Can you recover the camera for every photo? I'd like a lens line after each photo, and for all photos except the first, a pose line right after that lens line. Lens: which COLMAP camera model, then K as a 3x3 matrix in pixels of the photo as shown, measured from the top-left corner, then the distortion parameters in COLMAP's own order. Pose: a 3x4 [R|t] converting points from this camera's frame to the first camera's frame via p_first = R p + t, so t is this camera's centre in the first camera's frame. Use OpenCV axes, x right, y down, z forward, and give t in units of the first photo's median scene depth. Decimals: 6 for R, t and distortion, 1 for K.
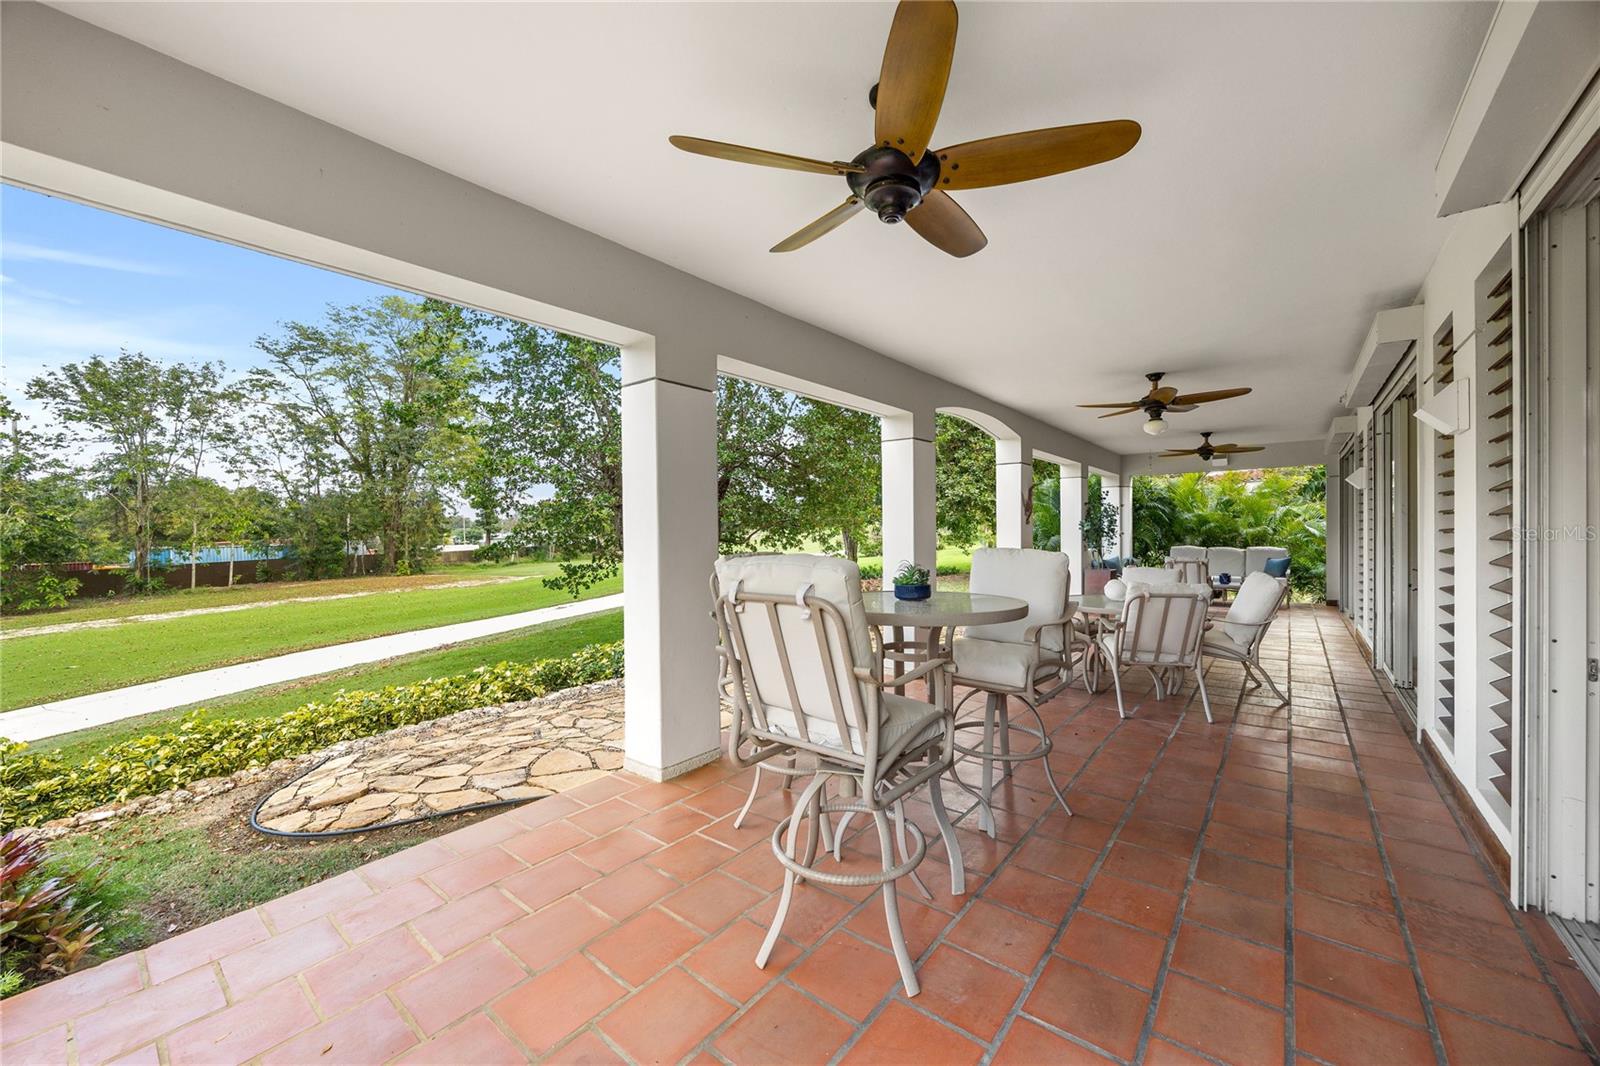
lens RADIAL K [[620.3, 0, 799.7], [0, 620.3, 531.4], [0, 0, 1]] dist [0.005678, -0.001887]
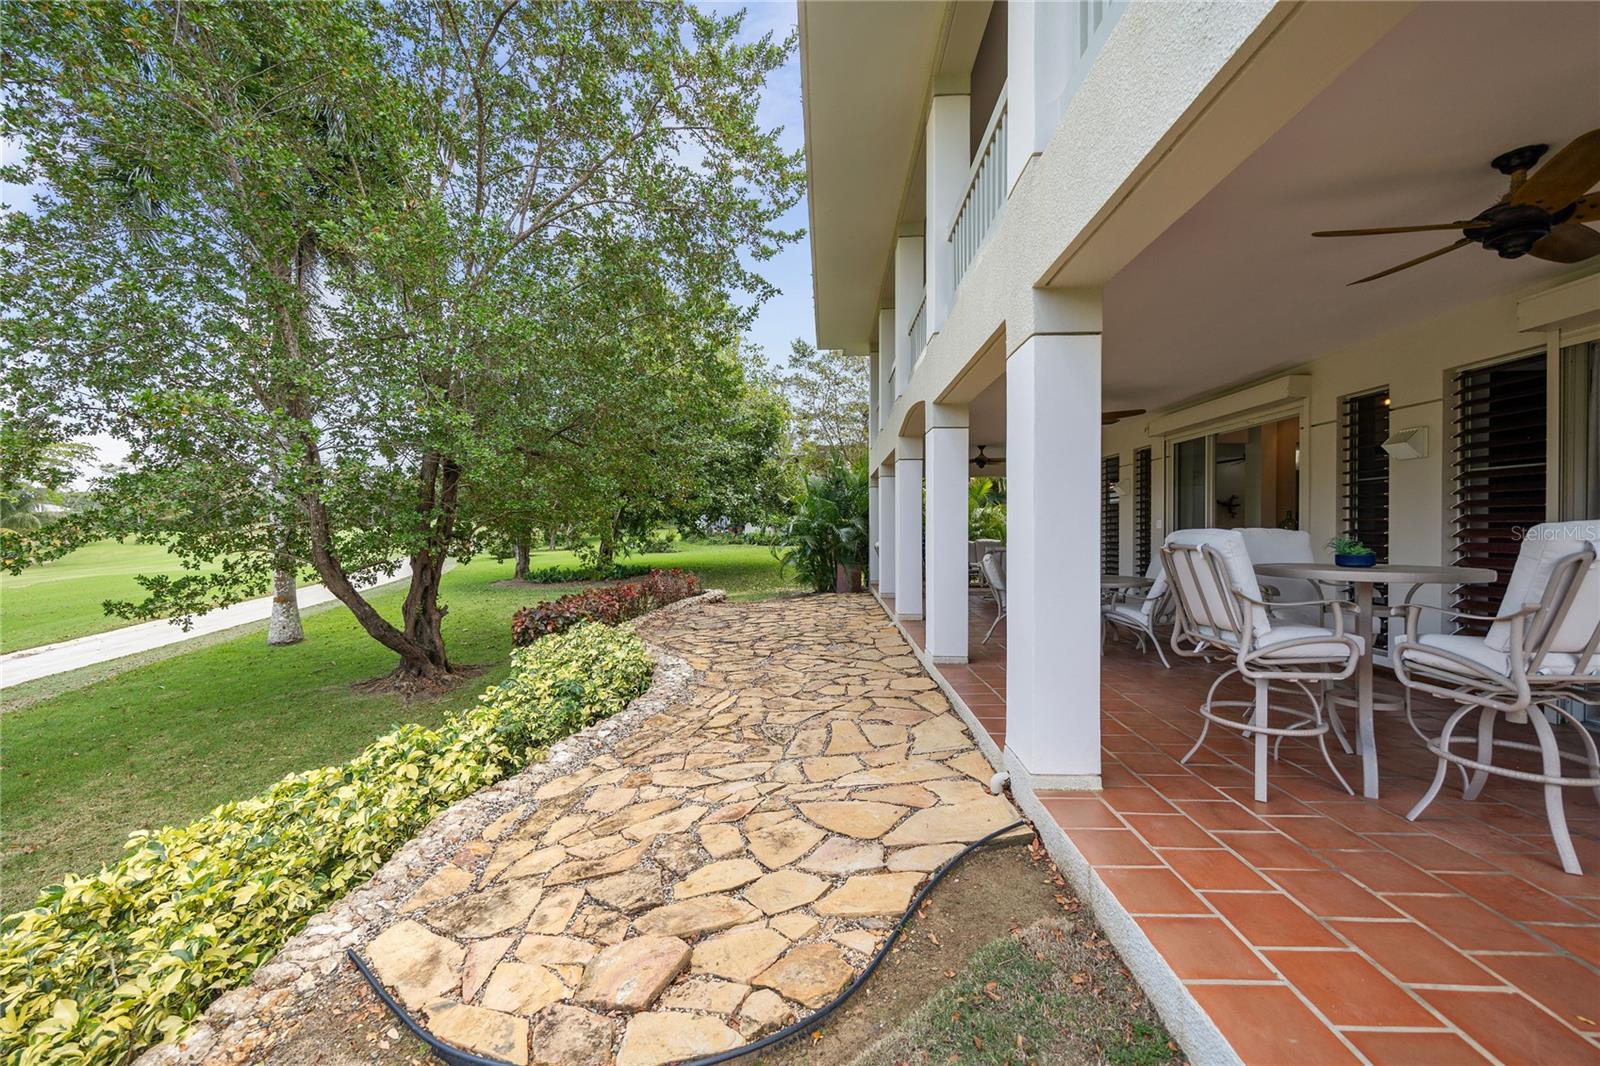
lens RADIAL K [[620.3, 0, 811.7], [0, 620.3, 531.8], [0, 0, 1]] dist [0.005678, -0.001887]
pose [[0.803218, -0.008814, 0.595620, -0.740023], [0.004422, 0.999951, 0.008834, 0.006135], [-0.595669, -0.004462, 0.803218, 0.339044]]
